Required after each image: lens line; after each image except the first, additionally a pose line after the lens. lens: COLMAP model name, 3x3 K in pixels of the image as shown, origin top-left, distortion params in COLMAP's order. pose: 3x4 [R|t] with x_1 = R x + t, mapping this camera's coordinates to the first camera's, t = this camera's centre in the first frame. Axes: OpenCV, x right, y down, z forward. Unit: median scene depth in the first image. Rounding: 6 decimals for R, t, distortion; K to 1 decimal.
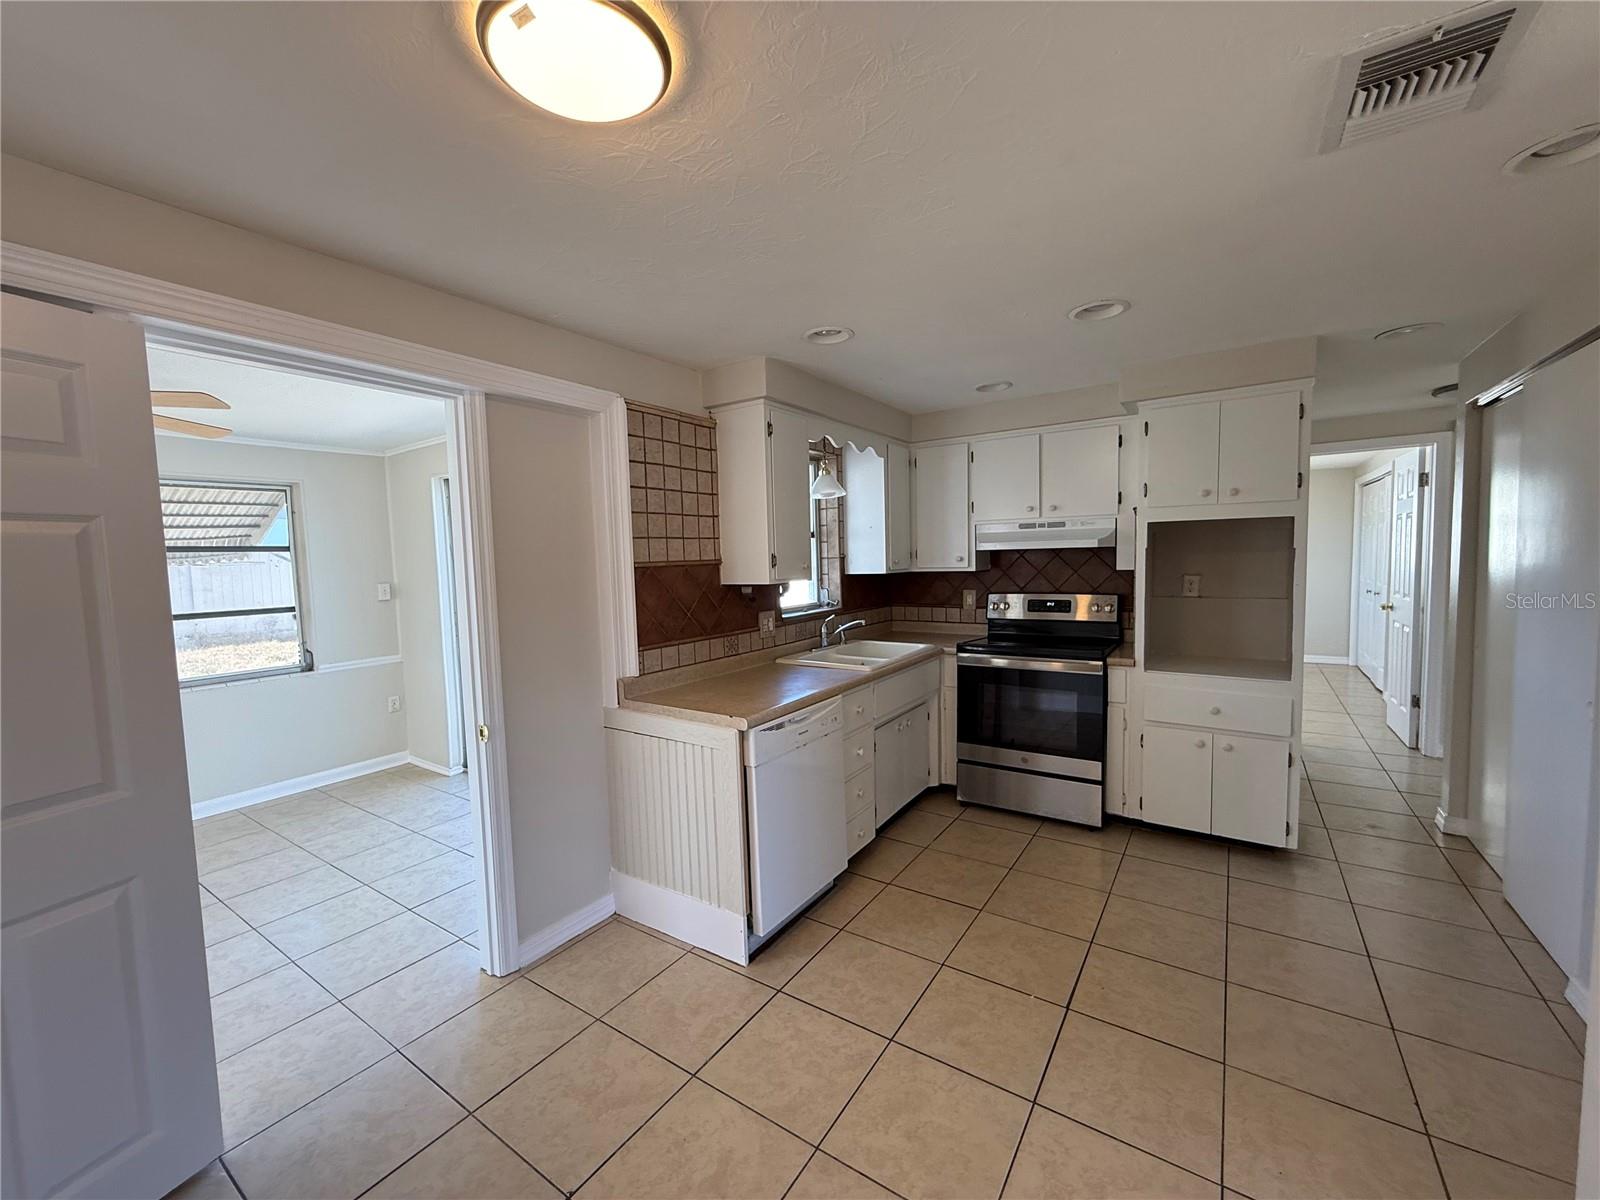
lens RADIAL K [[640.6, 0, 798.3], [0, 640.6, 603.2], [0, 0, 1]] dist [0.000835, 0.000029]
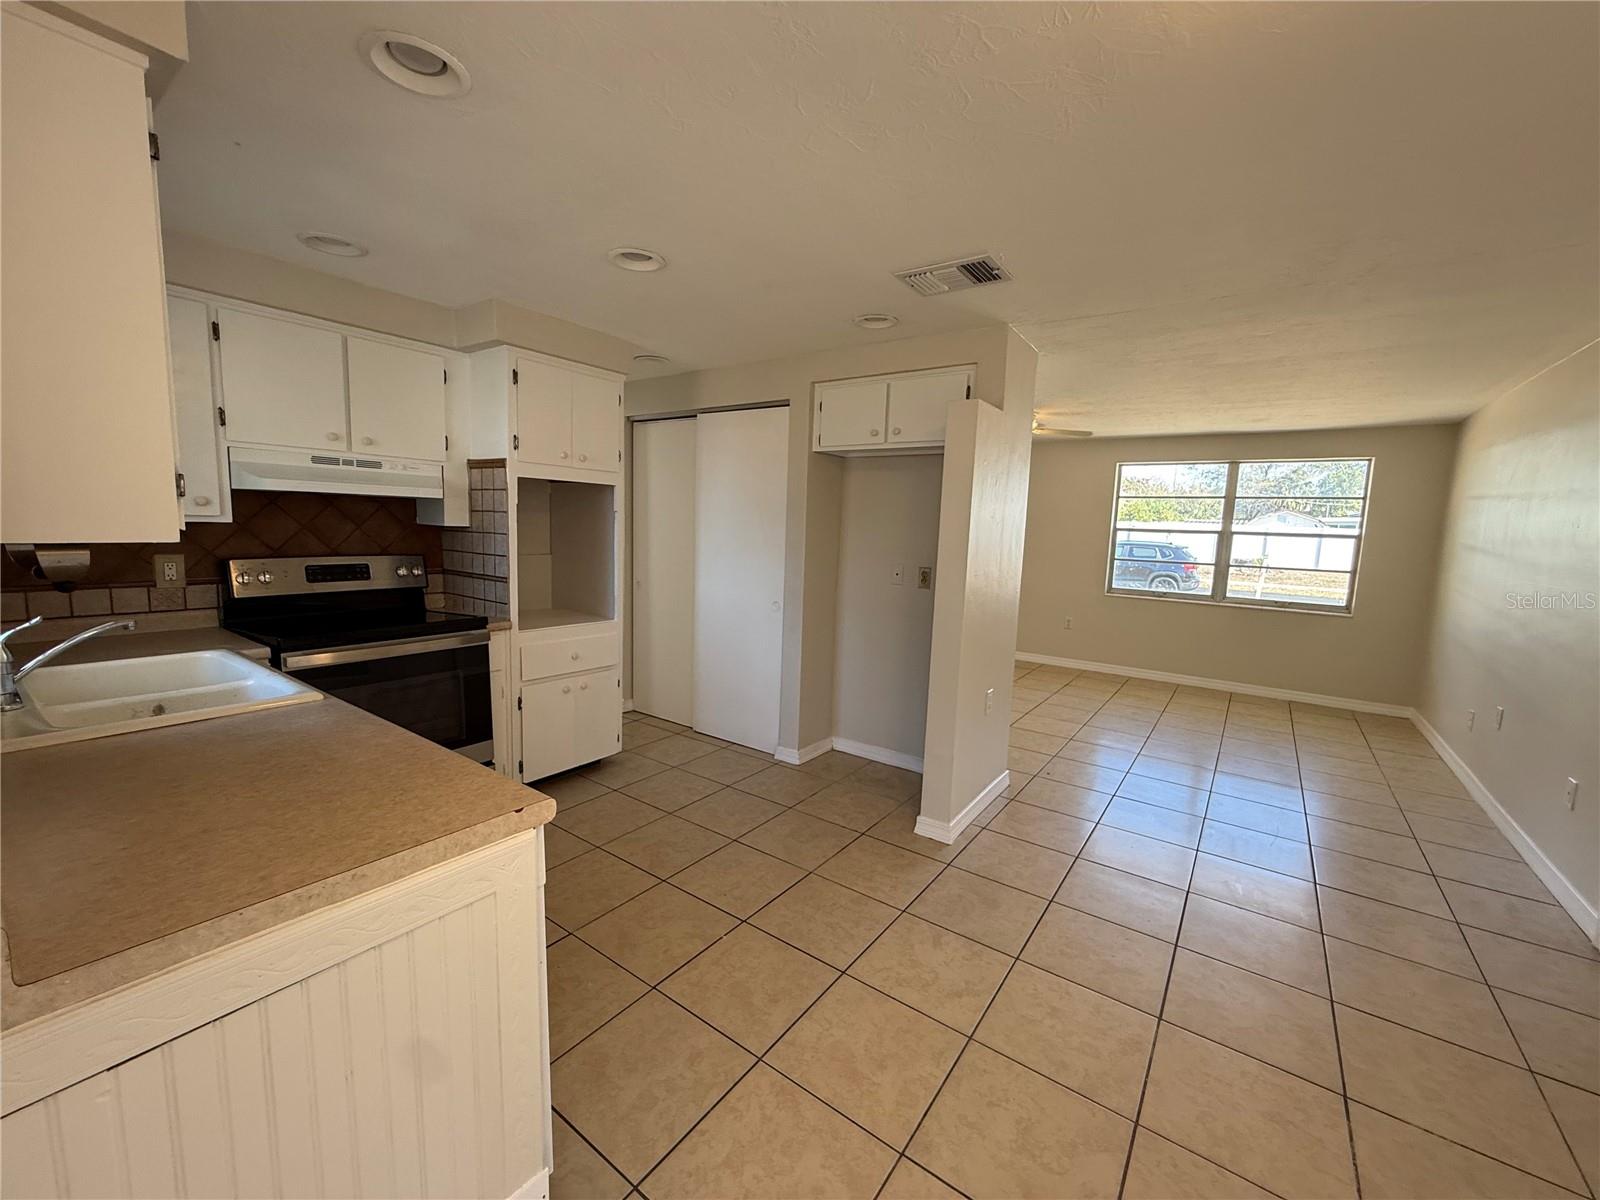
lens RADIAL K [[640.6, 0, 798.3], [0, 640.6, 603.2], [0, 0, 1]] dist [0.000835, 0.000029]
pose [[0.030206, -0.096038, 0.994919, -0.398423], [0.037956, 0.994766, 0.094871, -0.013111], [-0.998823, 0.034898, 0.033694, 0.534860]]
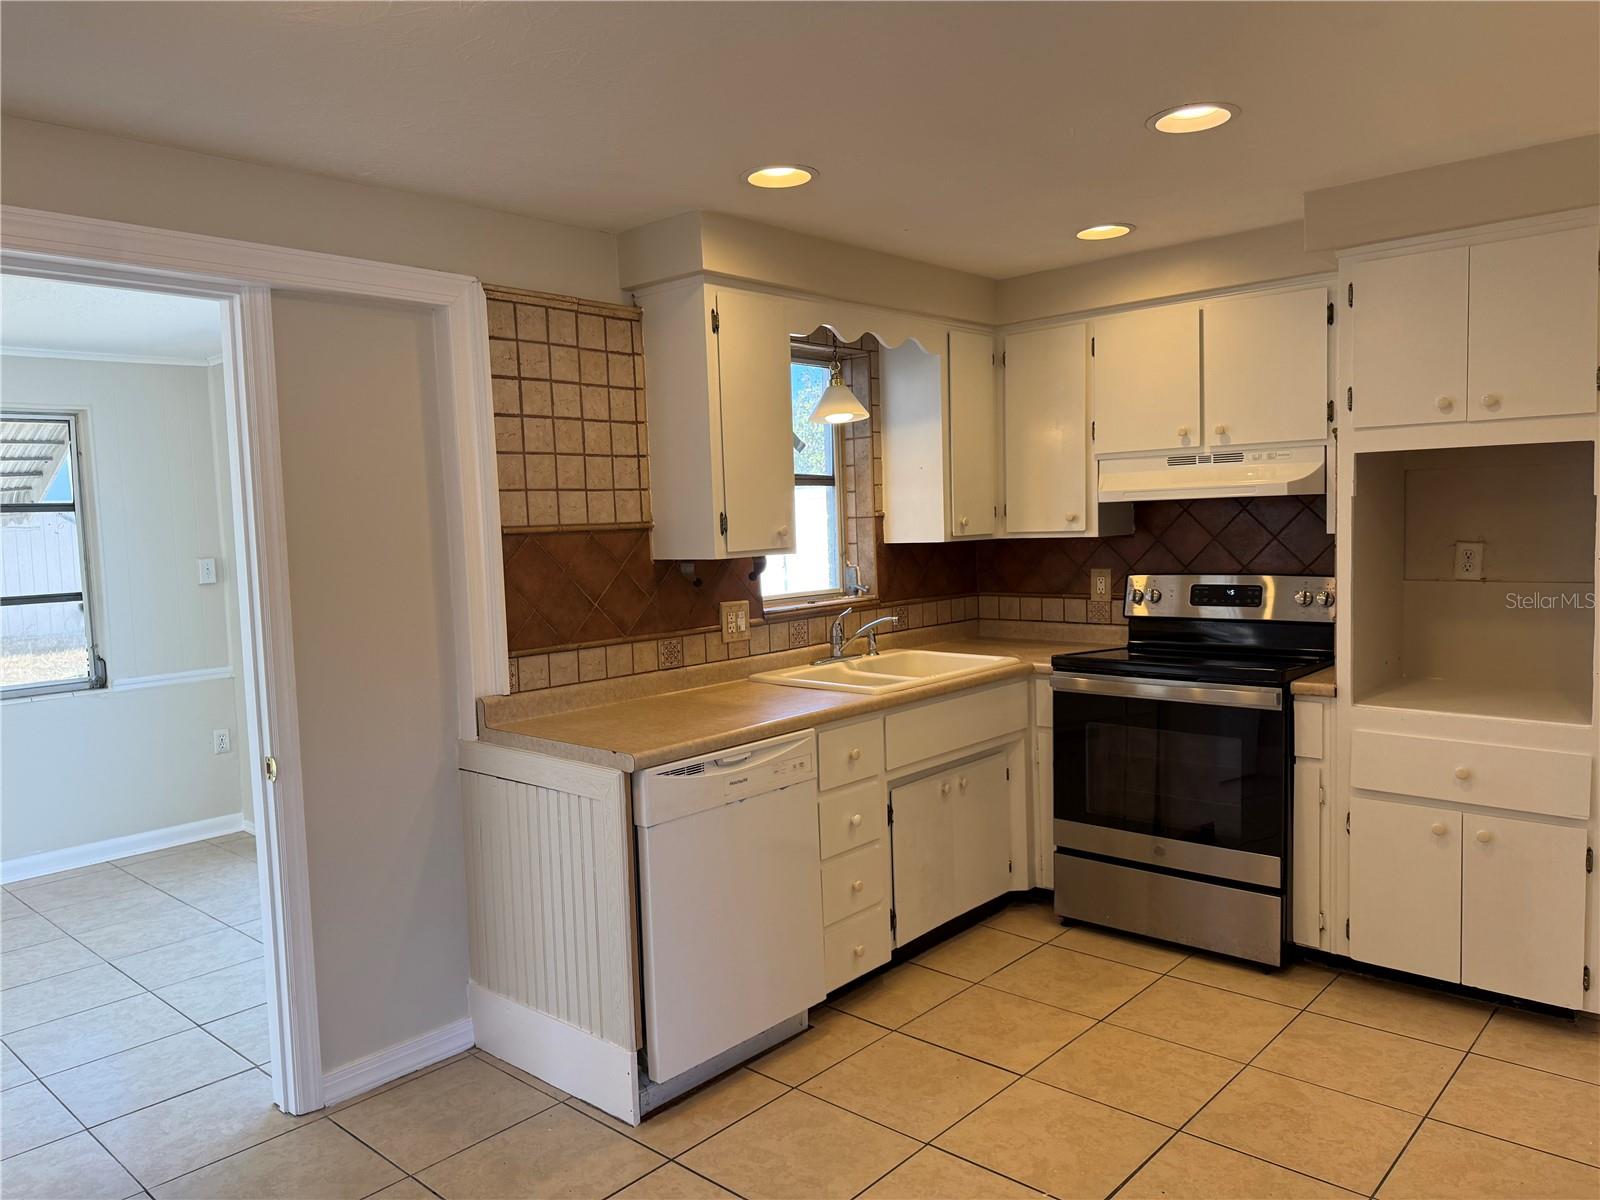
lens RADIAL K [[1135.5, 0, 800.0], [0, 1135.5, 600.0], [0, 0, 1]] dist [0.020567, -0.025207]
pose [[0.989768, 0.004482, -0.142613, 0.183106], [-0.003723, 0.999977, 0.005587, 0.004762], [0.142634, -0.004999, 0.989763, -0.112256]]
